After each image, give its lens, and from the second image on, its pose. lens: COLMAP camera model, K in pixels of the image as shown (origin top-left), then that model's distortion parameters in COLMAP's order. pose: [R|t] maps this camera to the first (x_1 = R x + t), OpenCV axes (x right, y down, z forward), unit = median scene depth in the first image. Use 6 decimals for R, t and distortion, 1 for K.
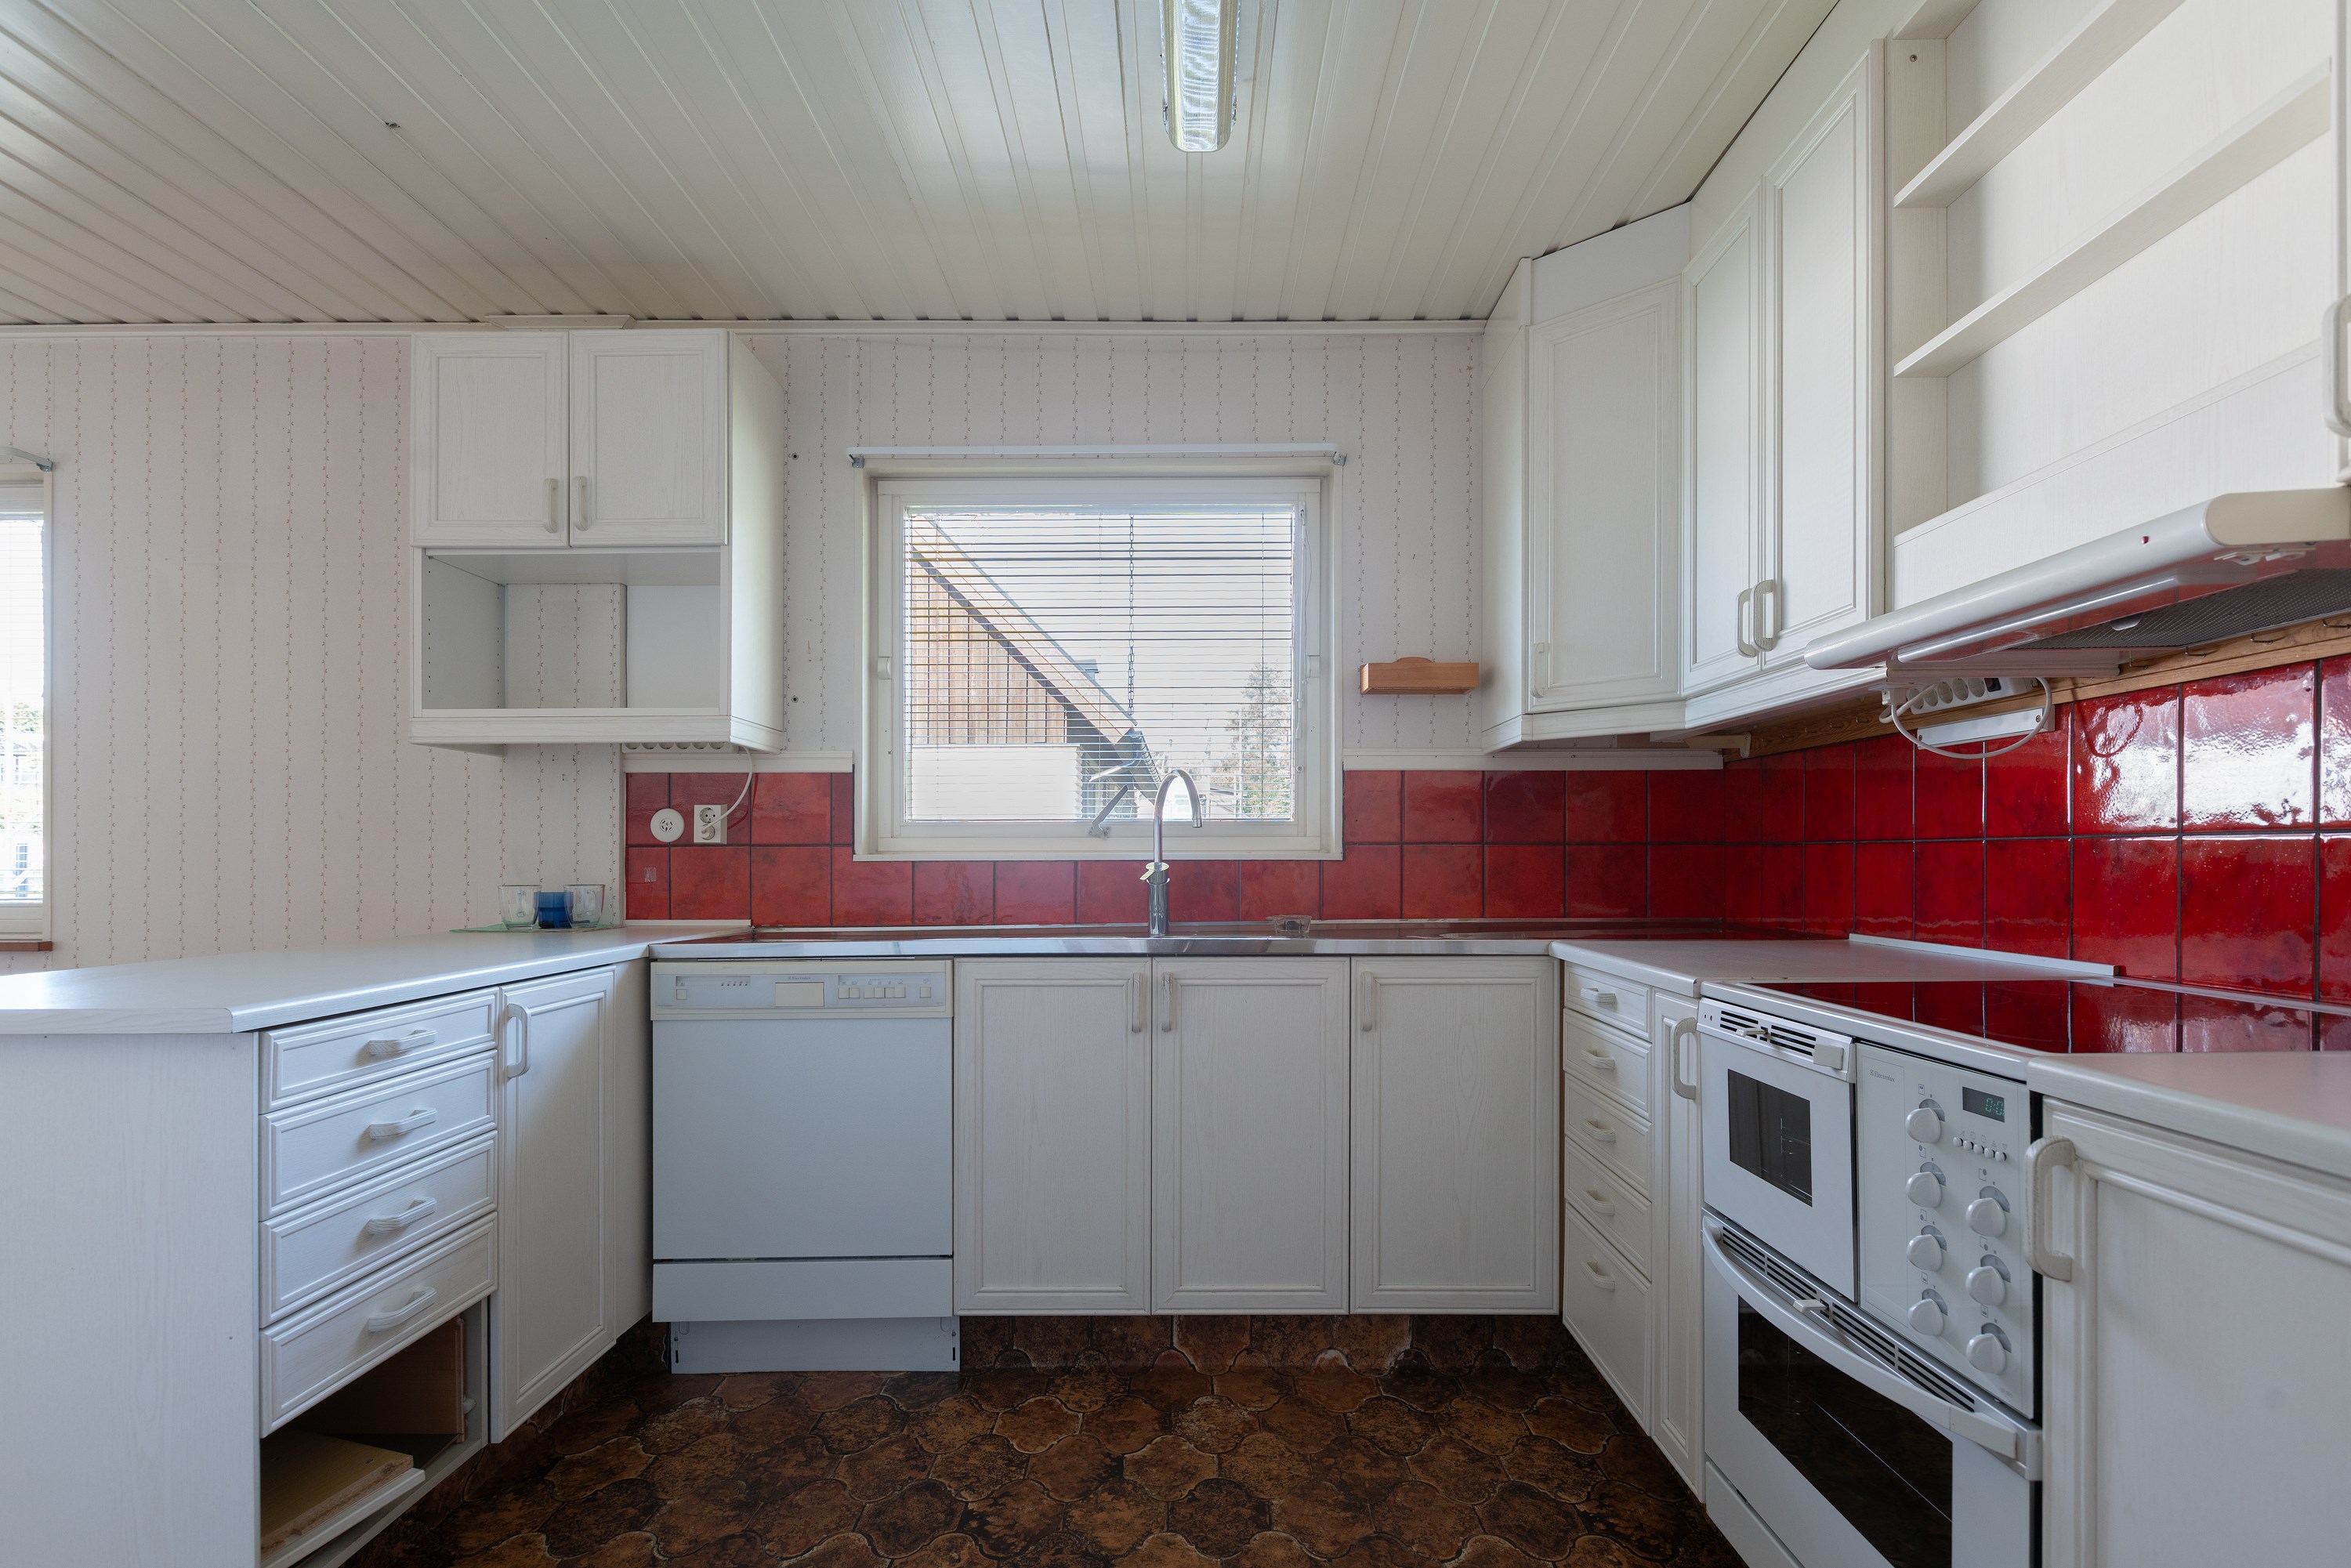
lens RADIAL K [[1235.6, 0, 1184.6], [0, 1235.6, 847.7], [0, 0, 1]] dist [0.002604, 0.000555]
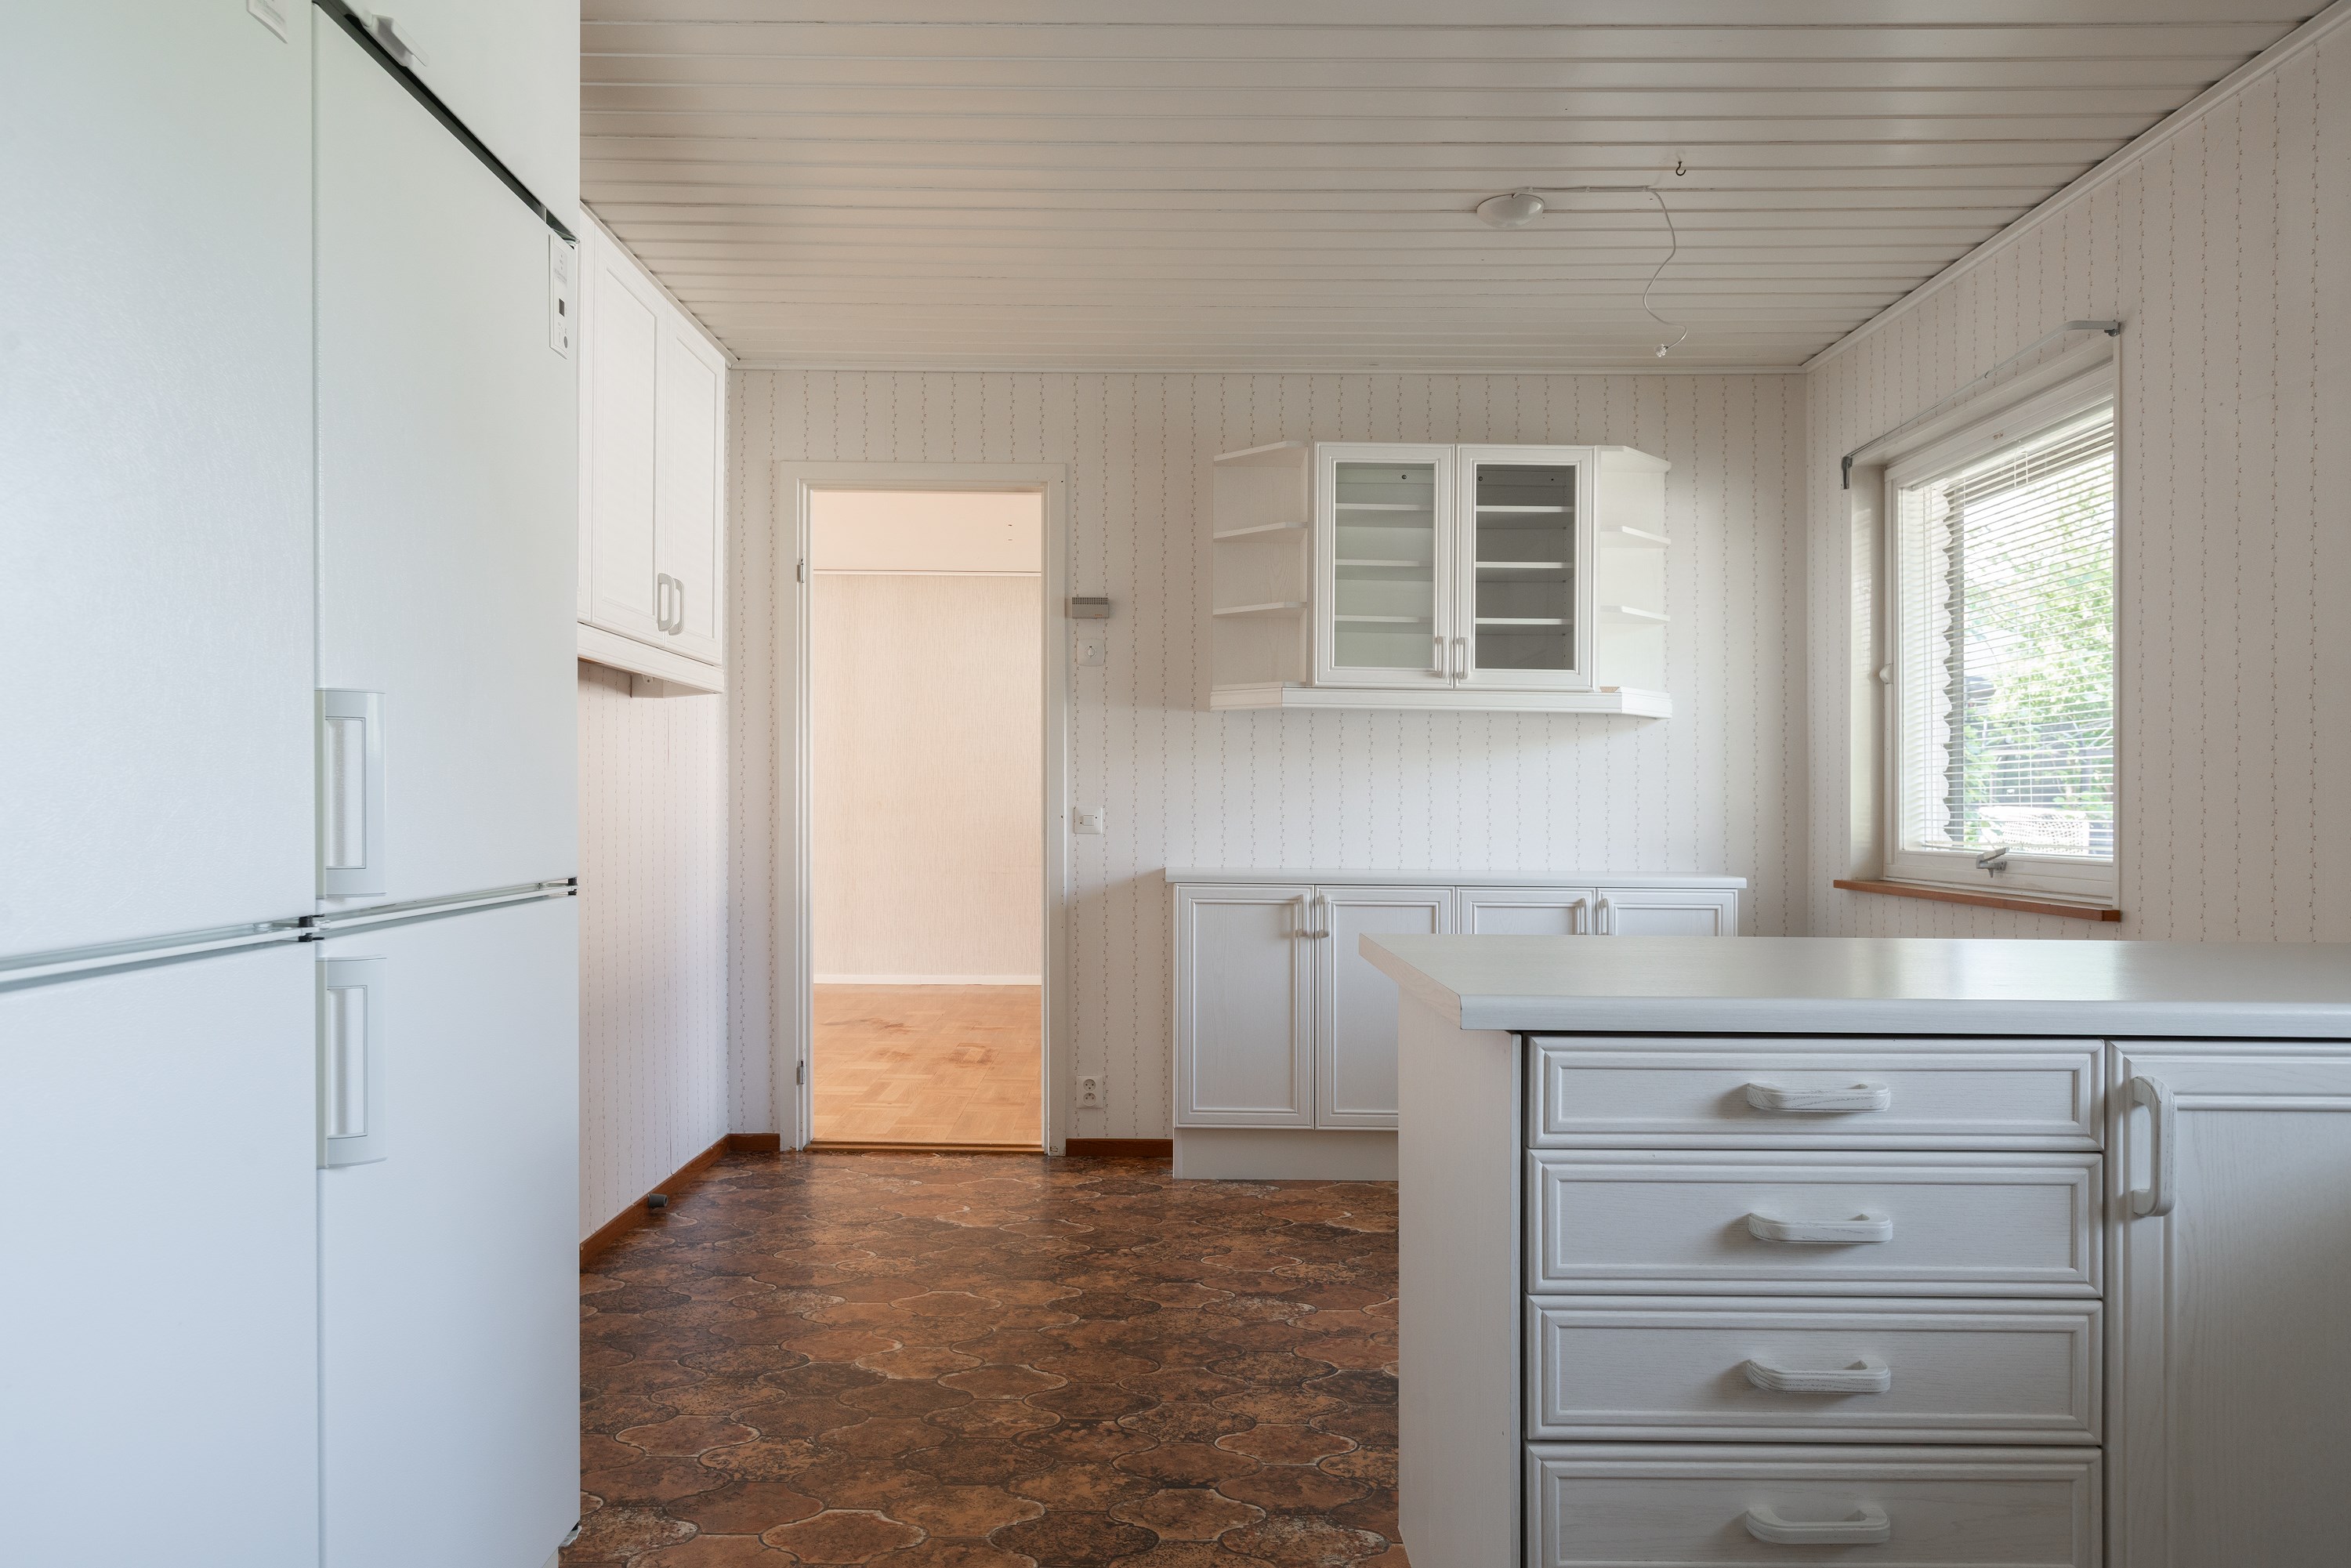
lens RADIAL K [[1496.0, 0, 1163.8], [0, 1496.0, 791.8], [0, 0, 1]] dist [0.002038, 0.000766]
pose [[0.008194, -0.001985, -0.999964, 0.069587], [-0.005129, 0.999985, -0.002027, 0.003121], [0.999953, 0.005145, 0.008184, 0.377892]]
